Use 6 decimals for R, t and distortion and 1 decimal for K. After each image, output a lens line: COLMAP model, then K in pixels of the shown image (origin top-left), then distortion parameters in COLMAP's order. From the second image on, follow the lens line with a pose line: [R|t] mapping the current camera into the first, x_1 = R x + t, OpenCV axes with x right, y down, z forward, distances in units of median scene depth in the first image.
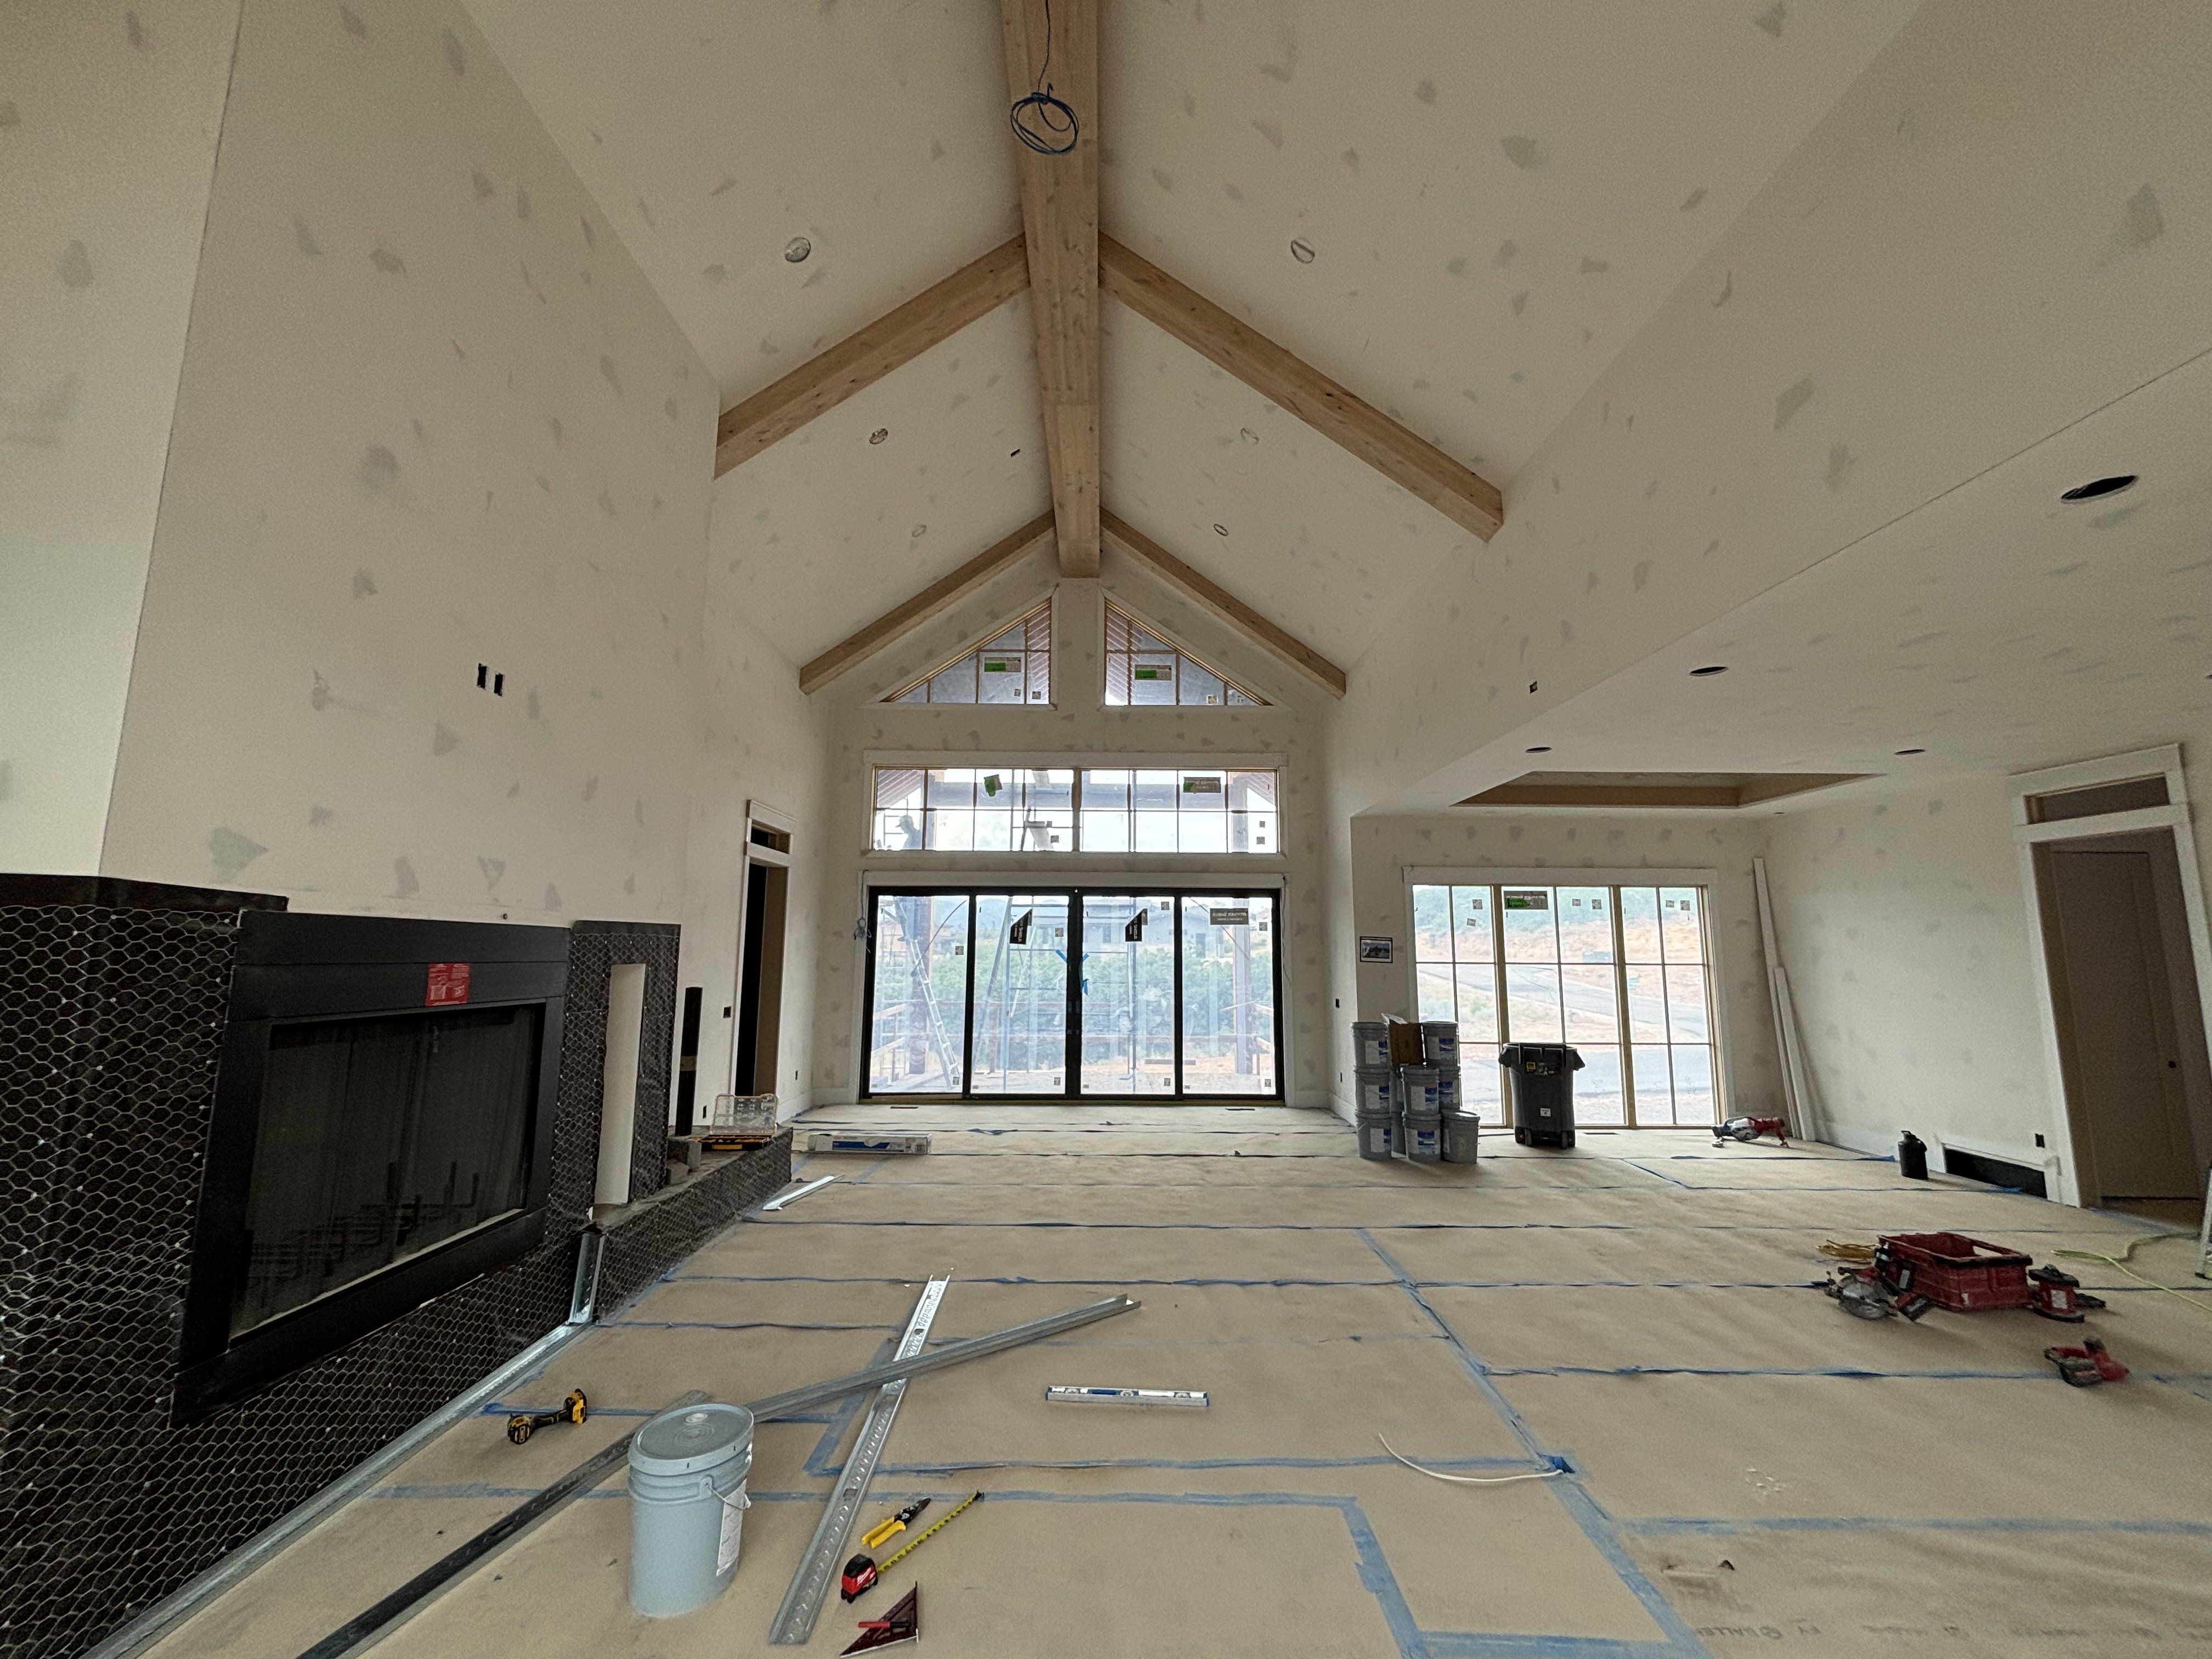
lens RADIAL K [[892.9, 0, 1108.9], [0, 892.9, 831.9], [0, 0, 1]] dist [-0.004975, 0.000498]
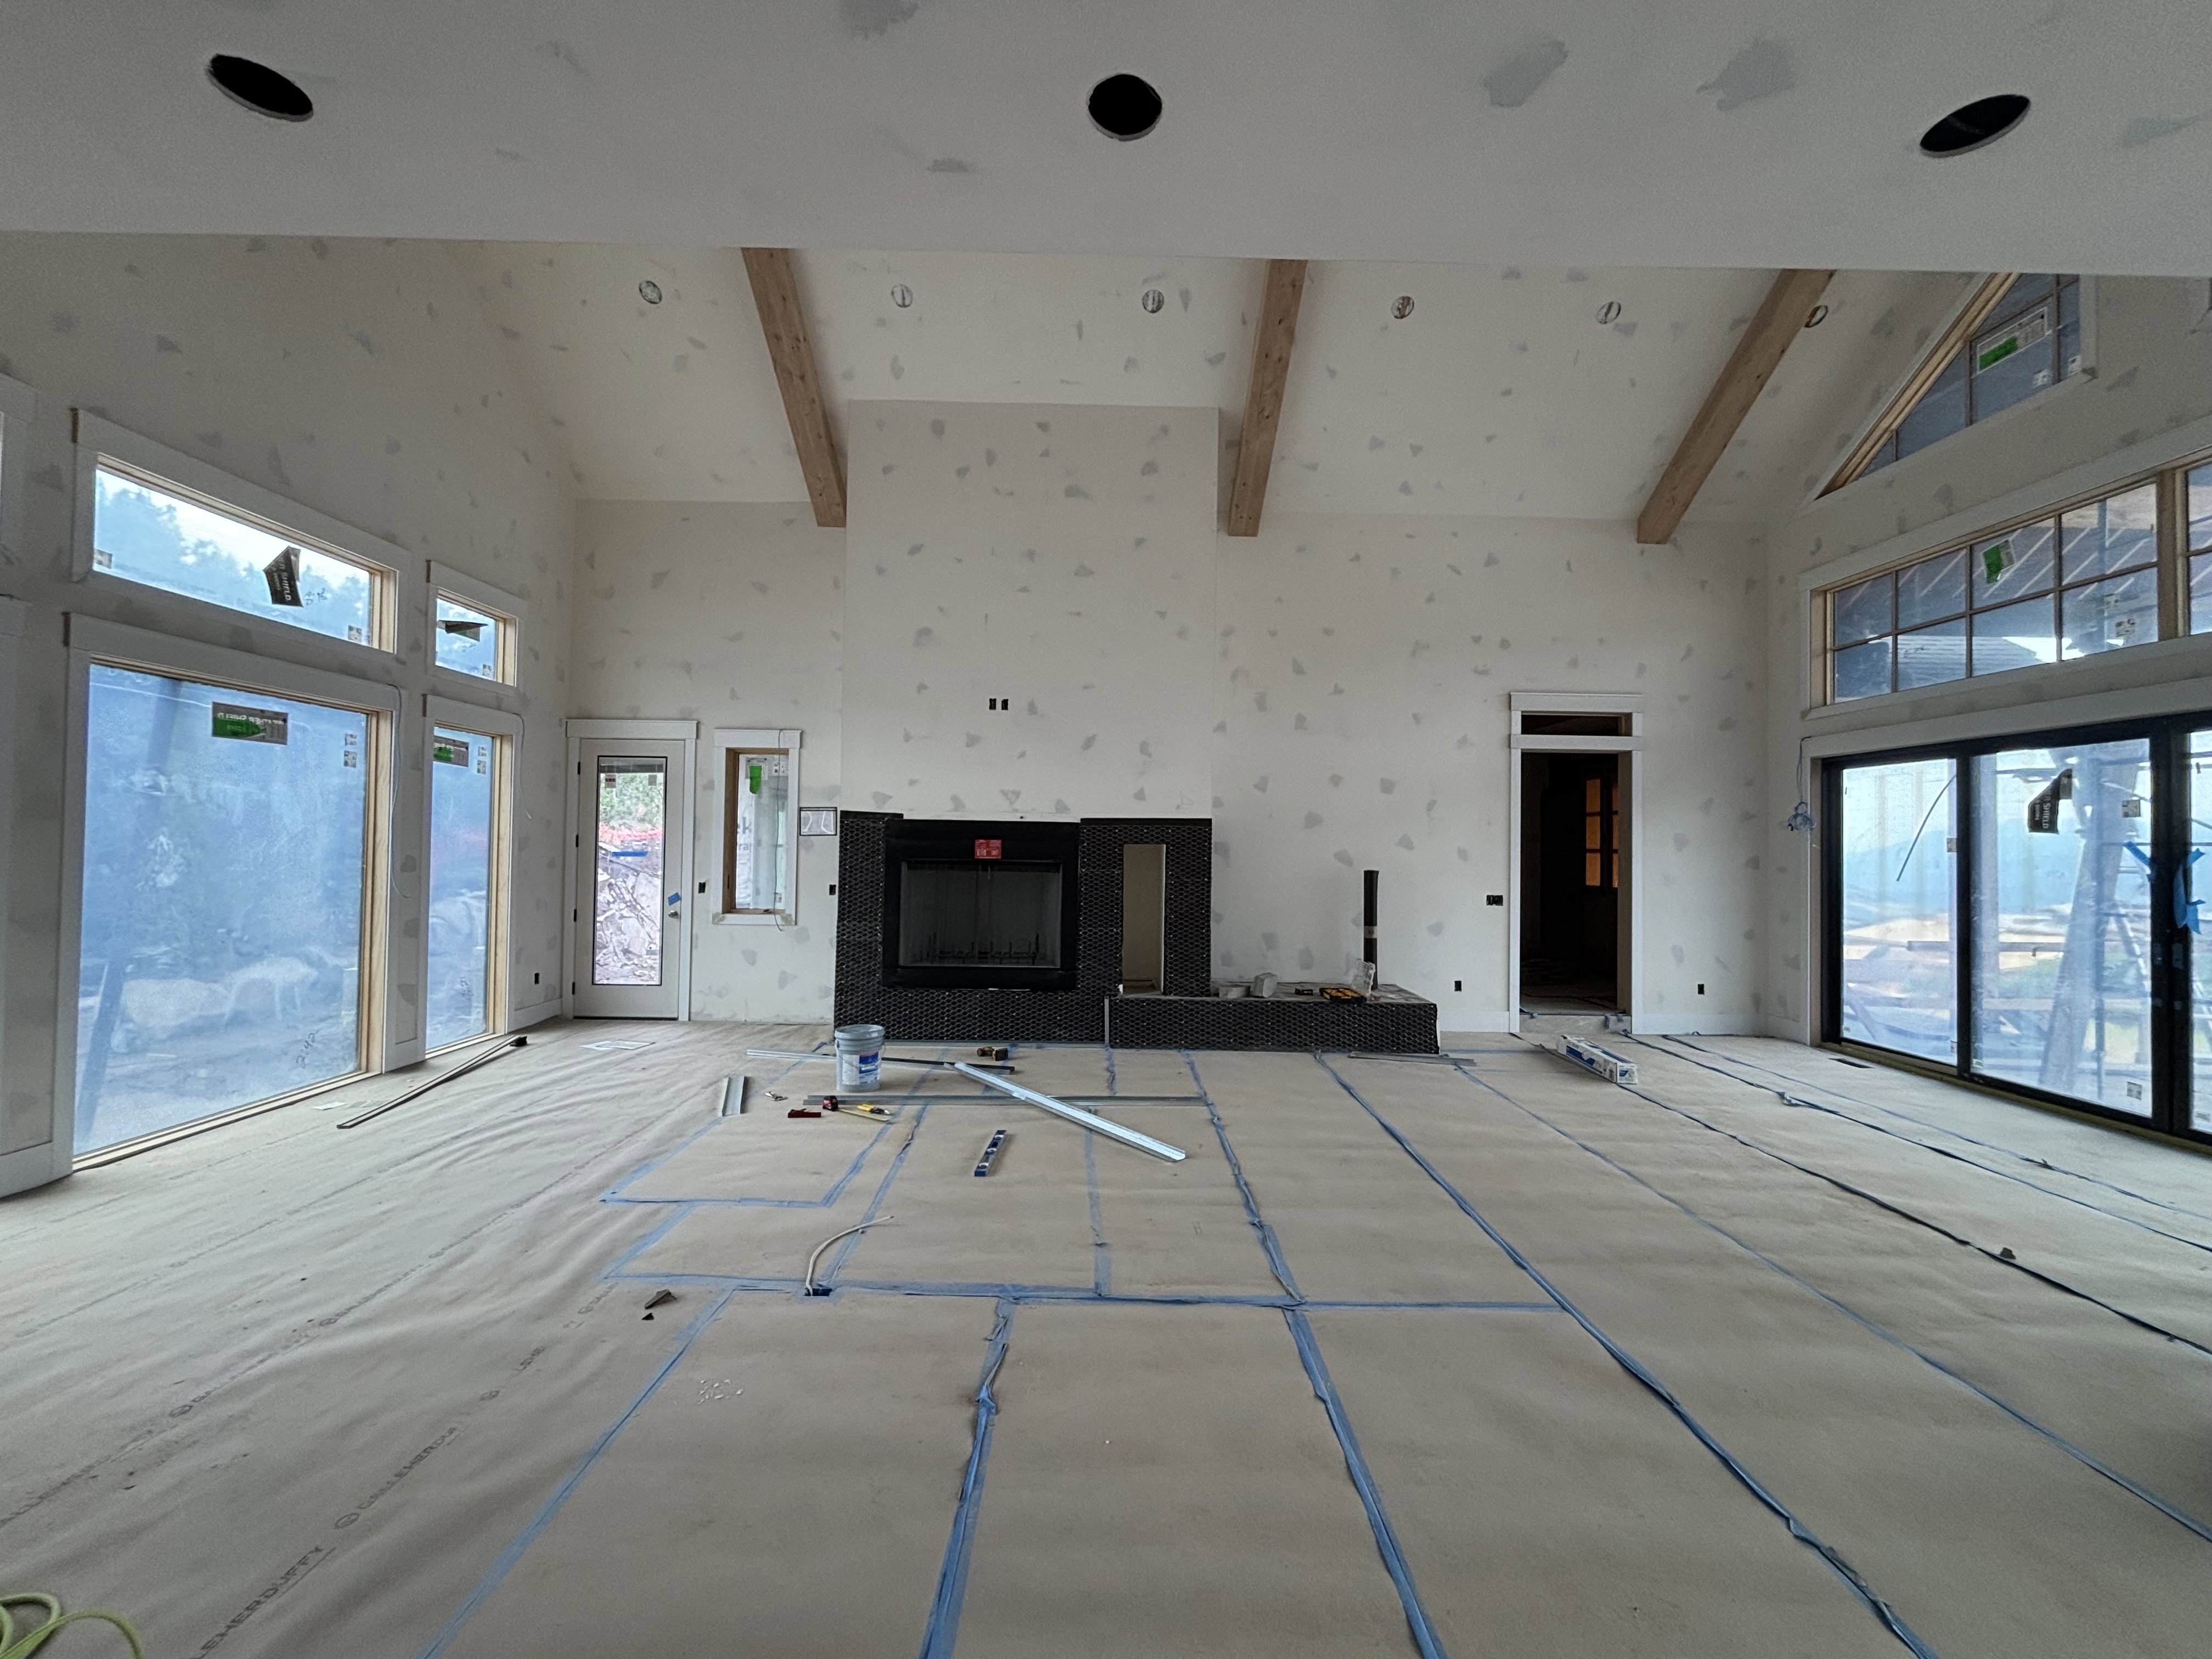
lens RADIAL K [[892.9, 0, 1107.2], [0, 892.9, 838.7], [0, 0, 1]] dist [-0.004975, 0.000498]
pose [[0.002965, -0.013161, -0.999909, 1.156511], [0.118474, 0.992876, -0.012717, 0.164330], [0.992953, -0.118426, 0.004503, 1.017461]]
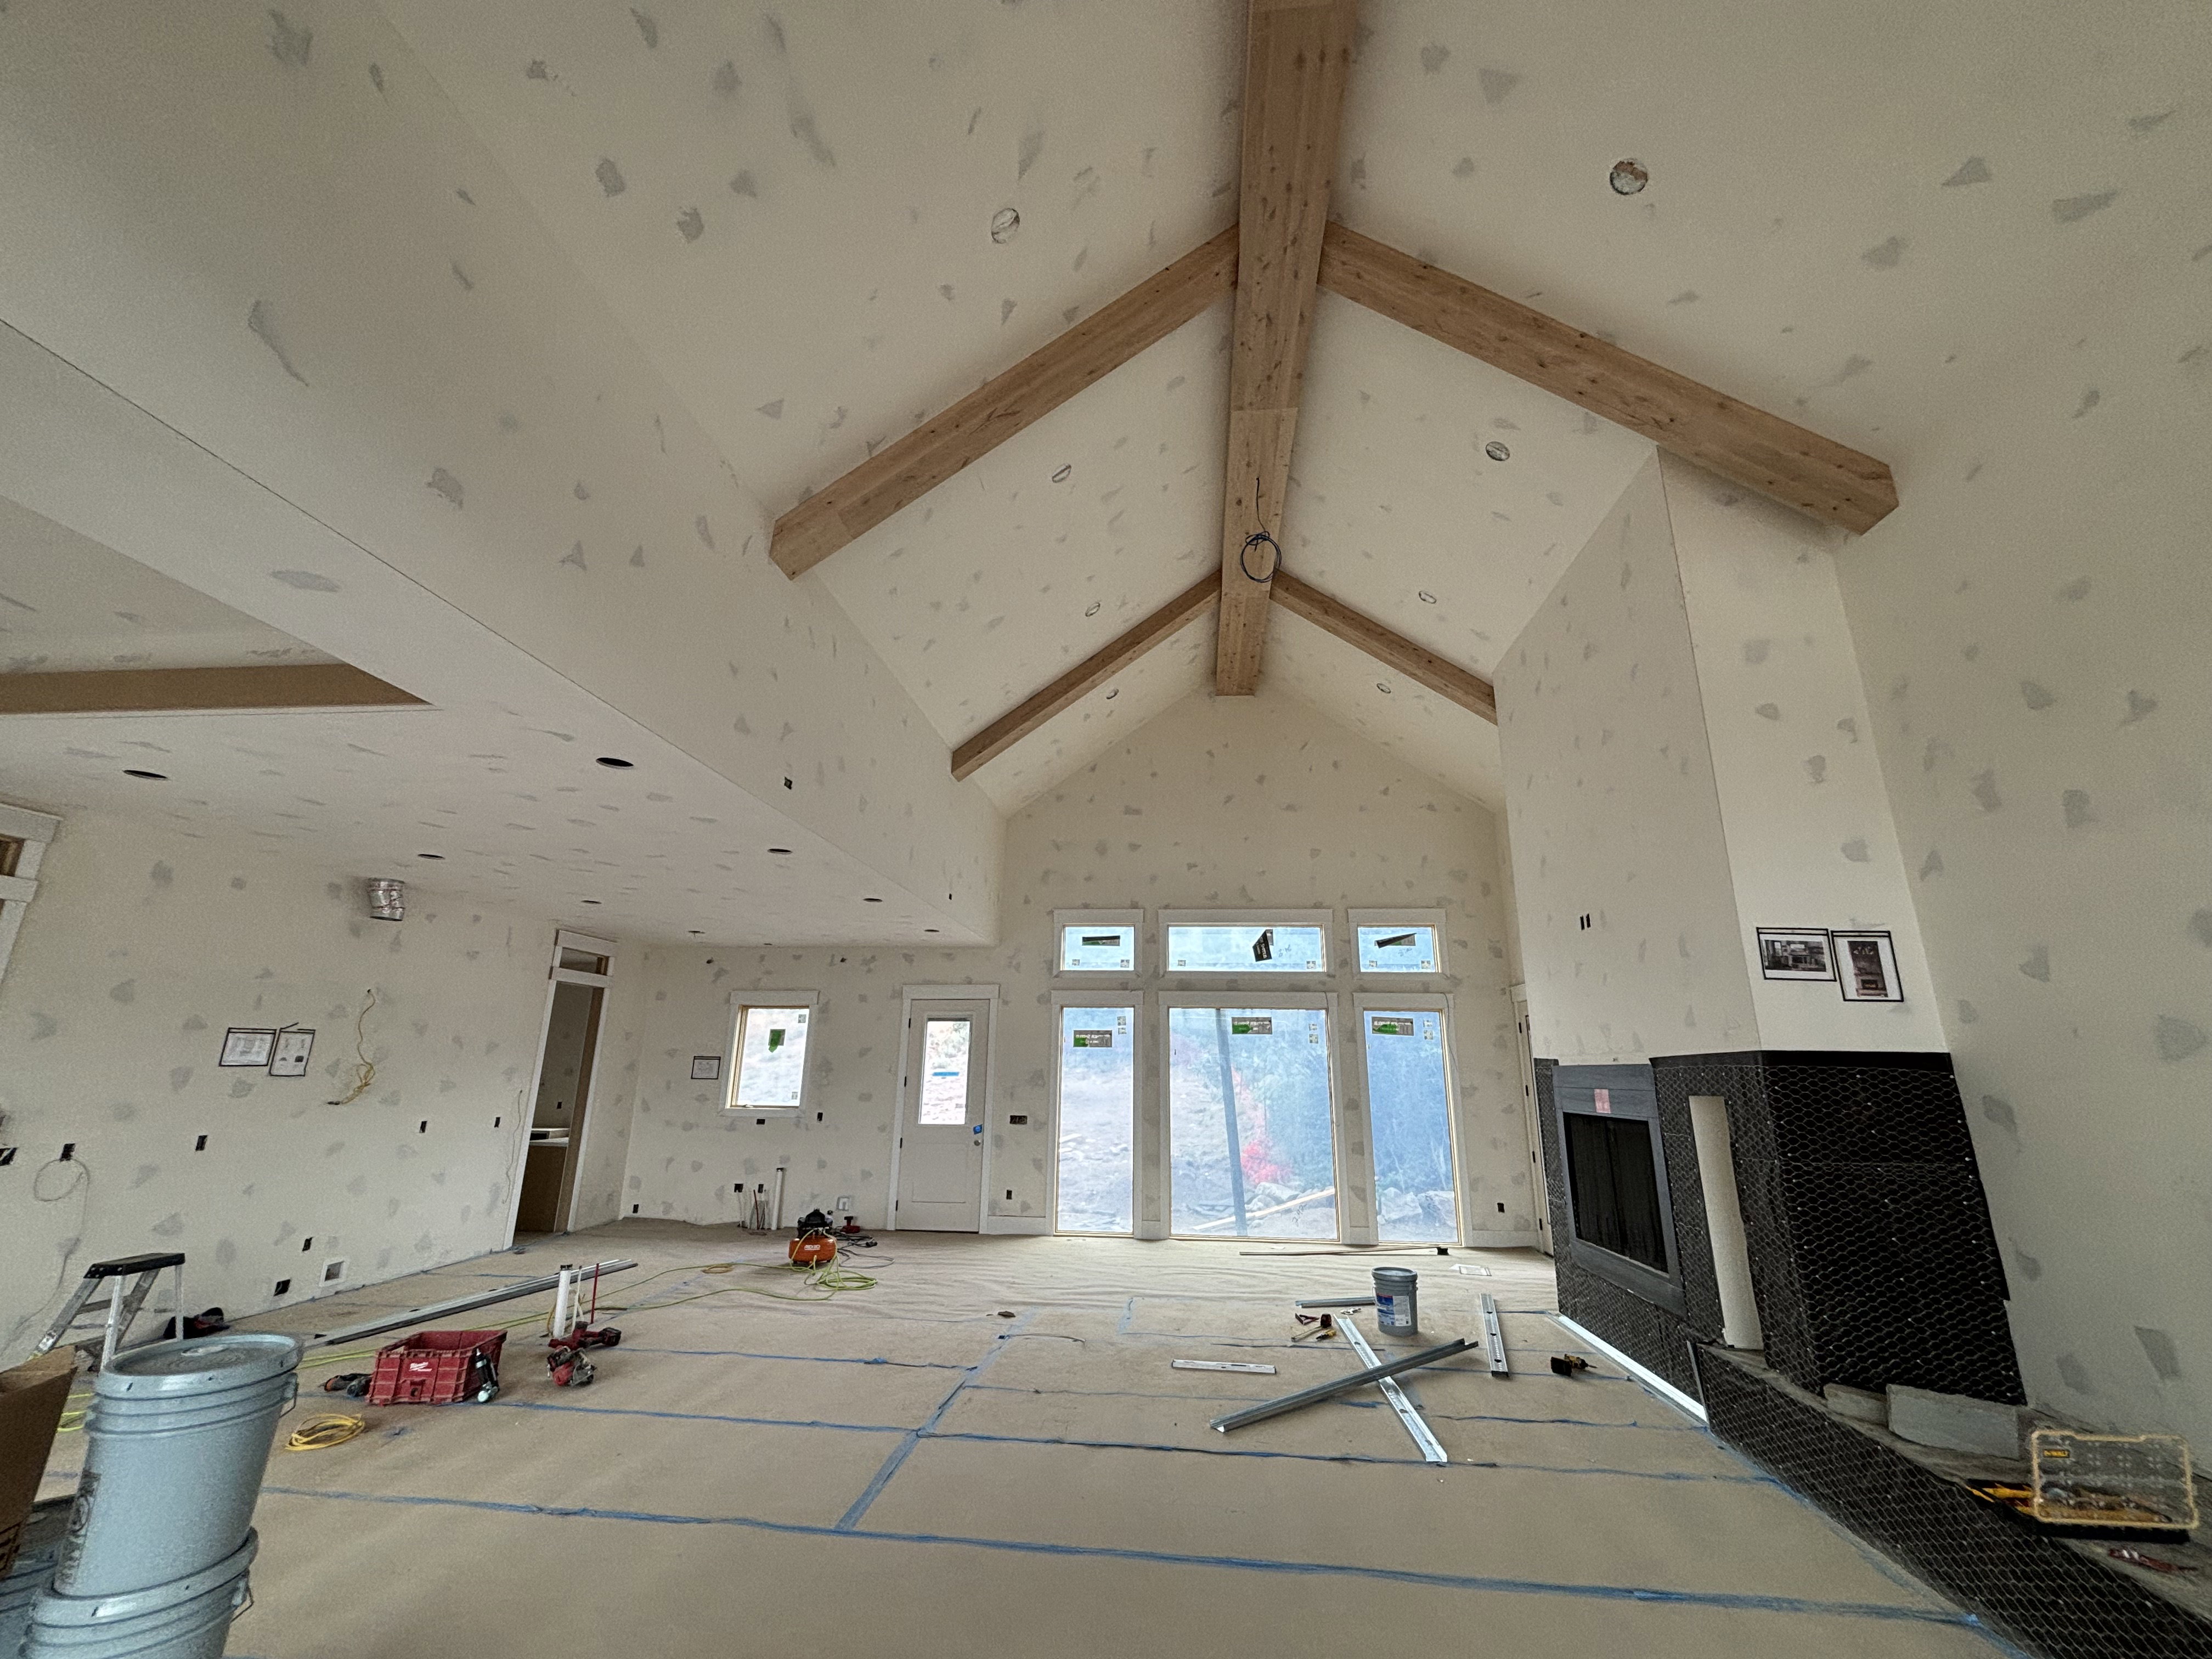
lens RADIAL K [[892.9, 0, 1097.4], [0, 892.9, 831.7], [0, 0, 1]] dist [-0.004975, 0.000498]
pose [[-0.992406, 0.012905, 0.122329, 0.033205], [-0.035448, 0.922288, -0.384874, 0.314615], [-0.117789, -0.386288, -0.914826, 2.348317]]
